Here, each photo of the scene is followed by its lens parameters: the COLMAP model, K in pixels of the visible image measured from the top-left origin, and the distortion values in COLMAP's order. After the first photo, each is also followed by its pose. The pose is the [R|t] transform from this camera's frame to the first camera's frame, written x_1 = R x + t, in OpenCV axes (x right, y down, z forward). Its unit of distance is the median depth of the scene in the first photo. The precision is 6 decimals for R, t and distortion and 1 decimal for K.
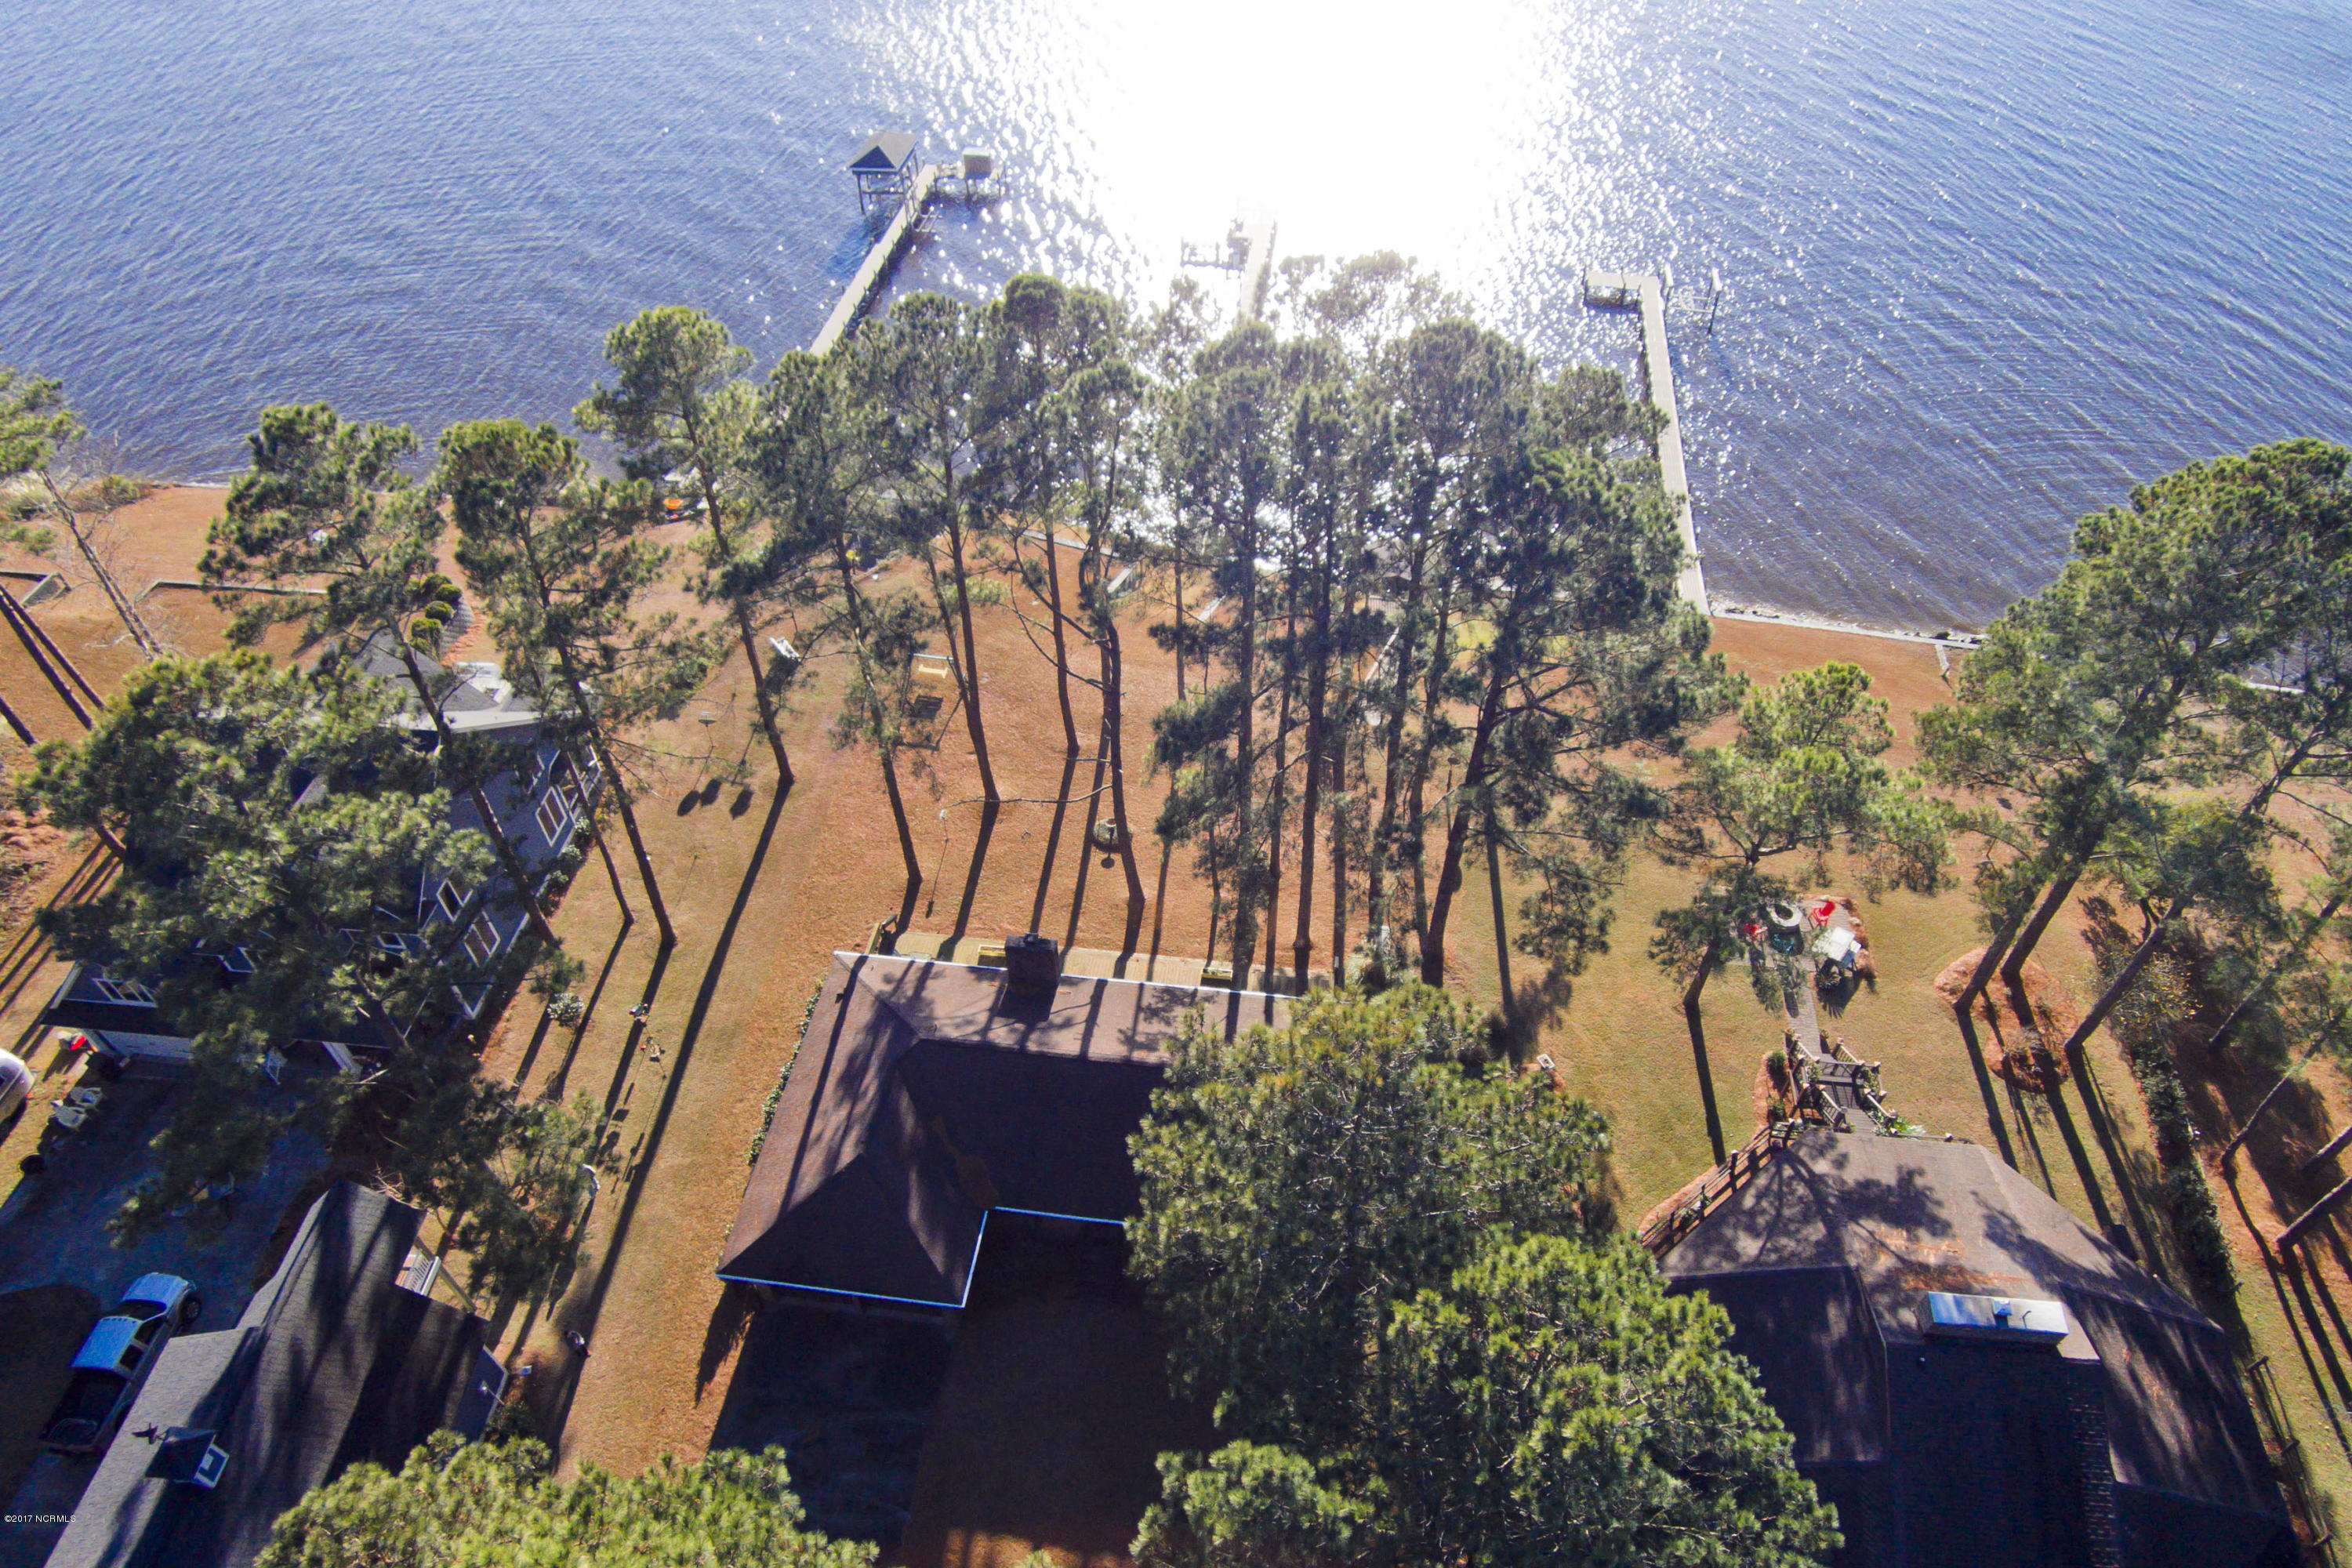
lens RADIAL K [[1678.6, 0, 1266.0], [0, 1678.6, 906.5], [0, 0, 1]] dist [-0.118377, 0.079400]
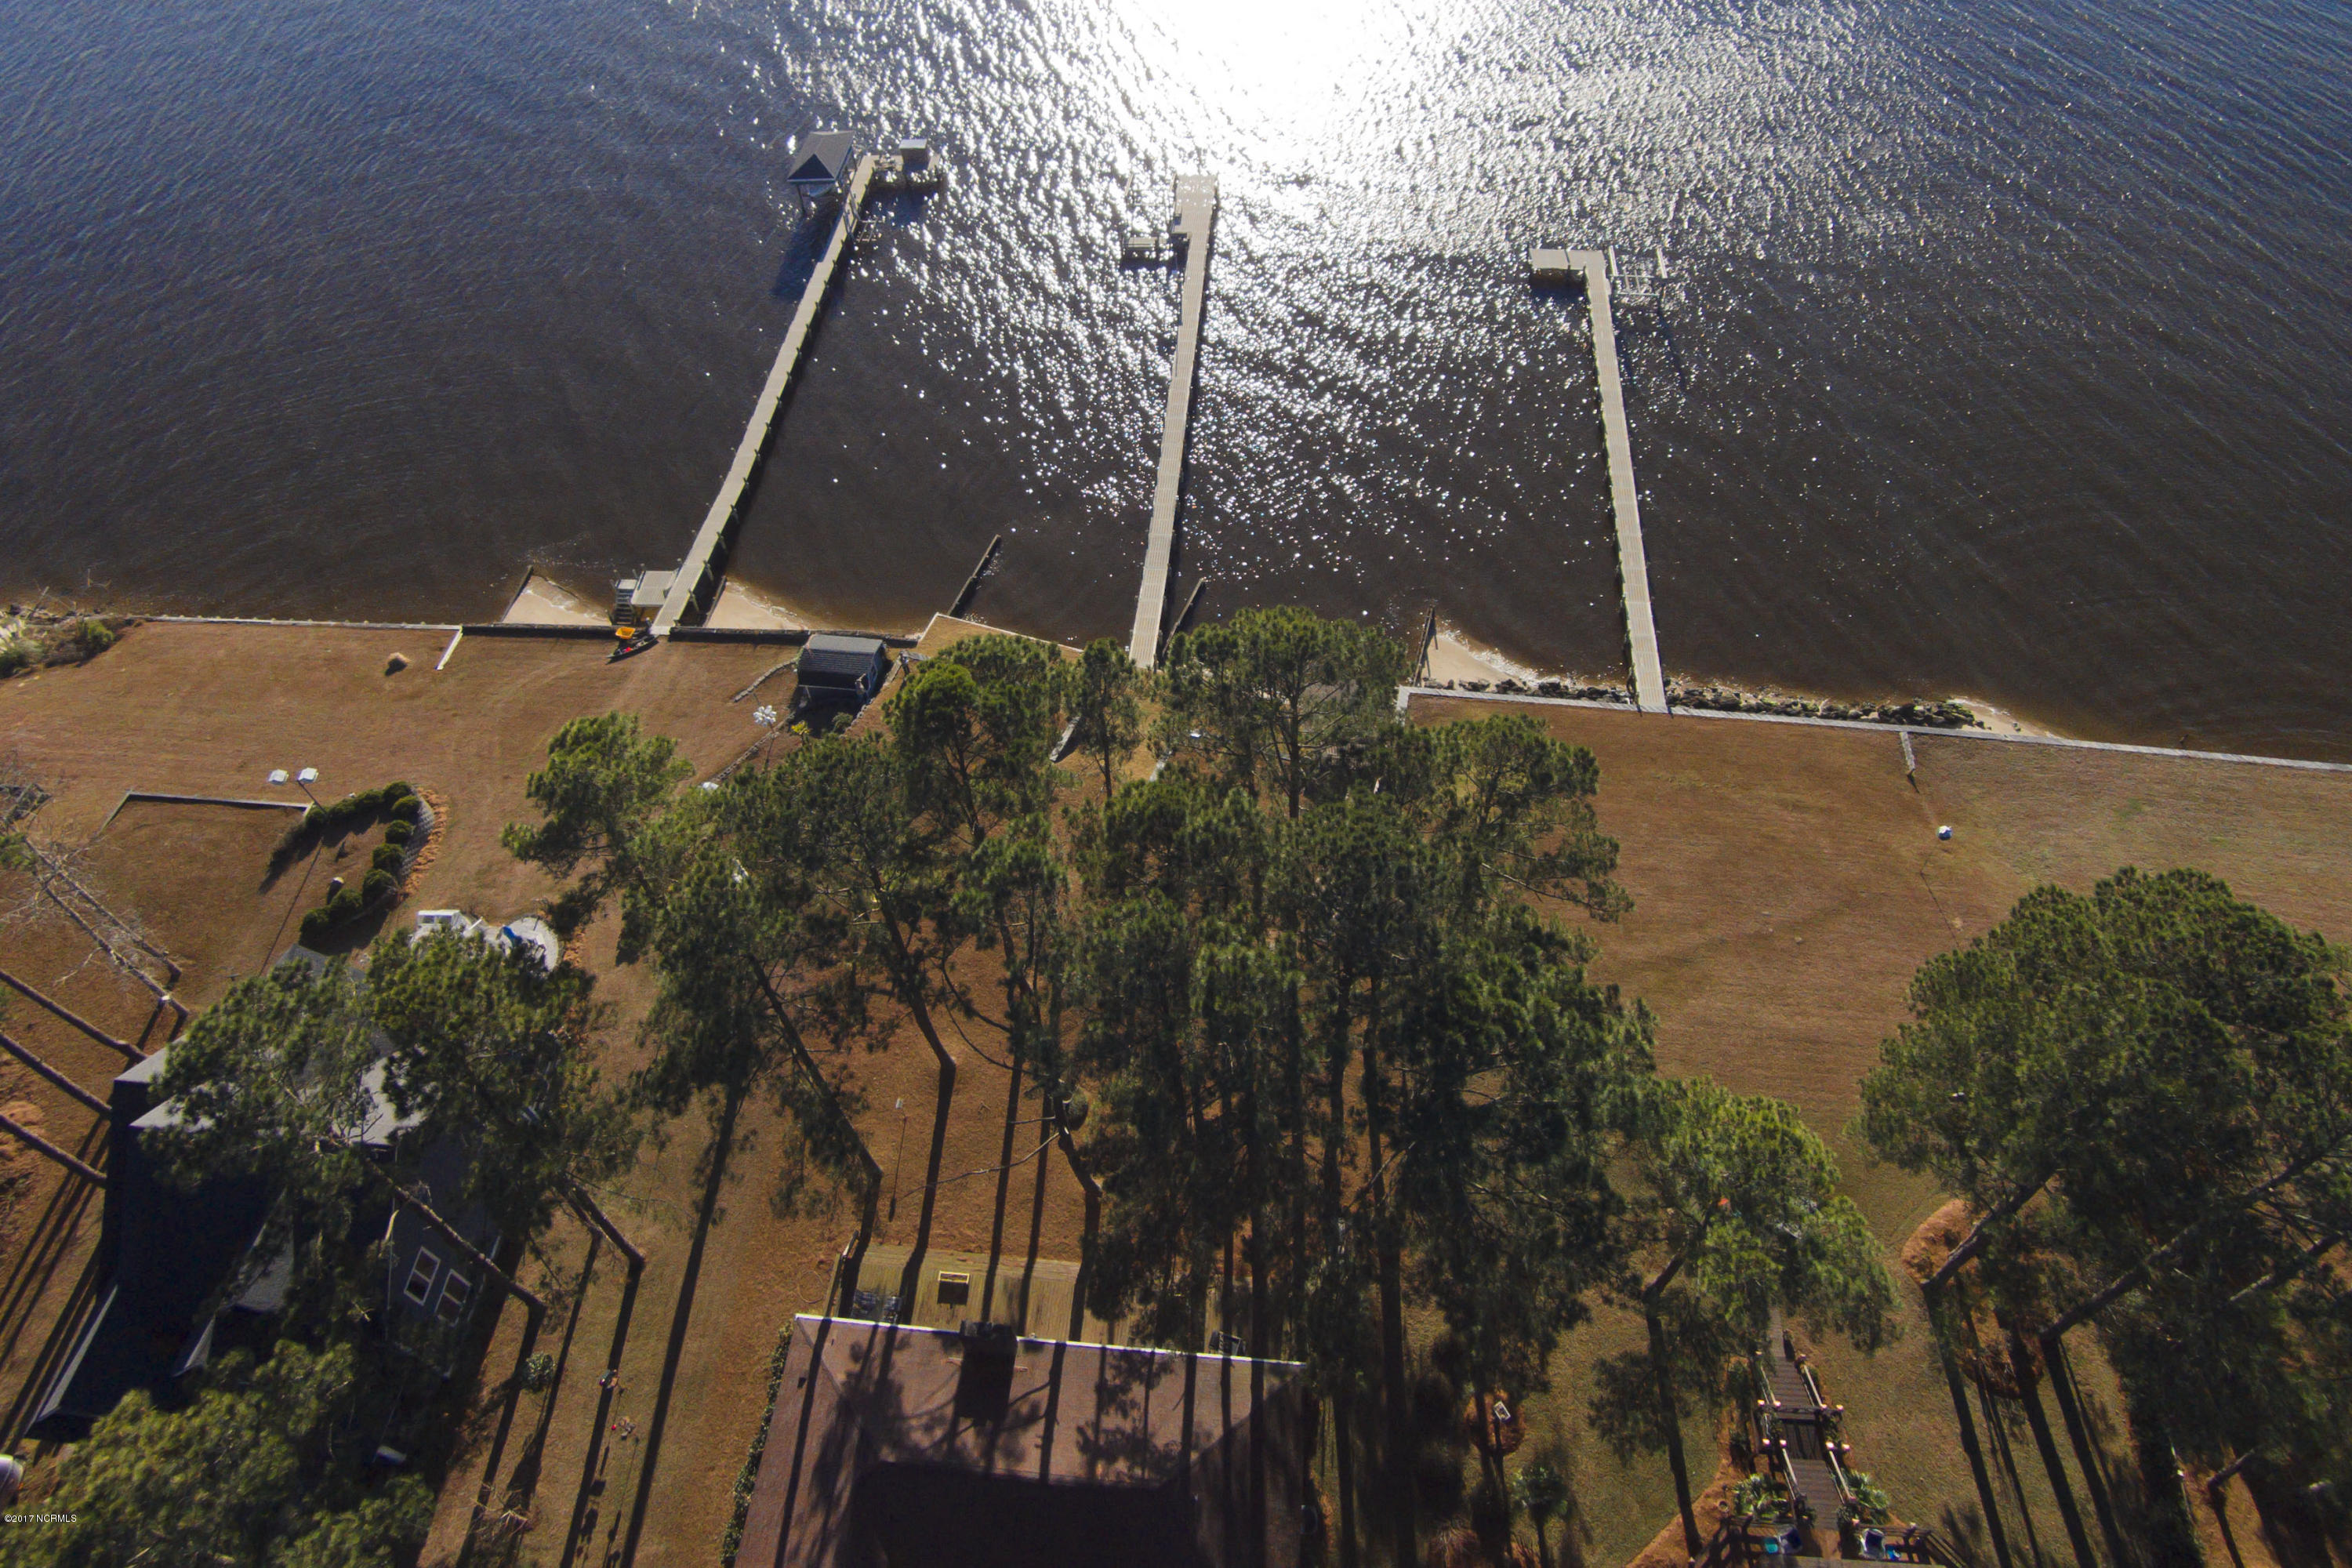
lens RADIAL K [[1700.3, 0, 1202.6], [0, 1700.3, 416.9], [0, 0, 1]] dist [-0.078589, 0.027582]
pose [[0.997441, -0.057652, -0.042293, 0.062046], [0.055898, 0.997572, -0.041537, -0.461646], [0.044585, 0.039067, 0.998241, -0.023923]]
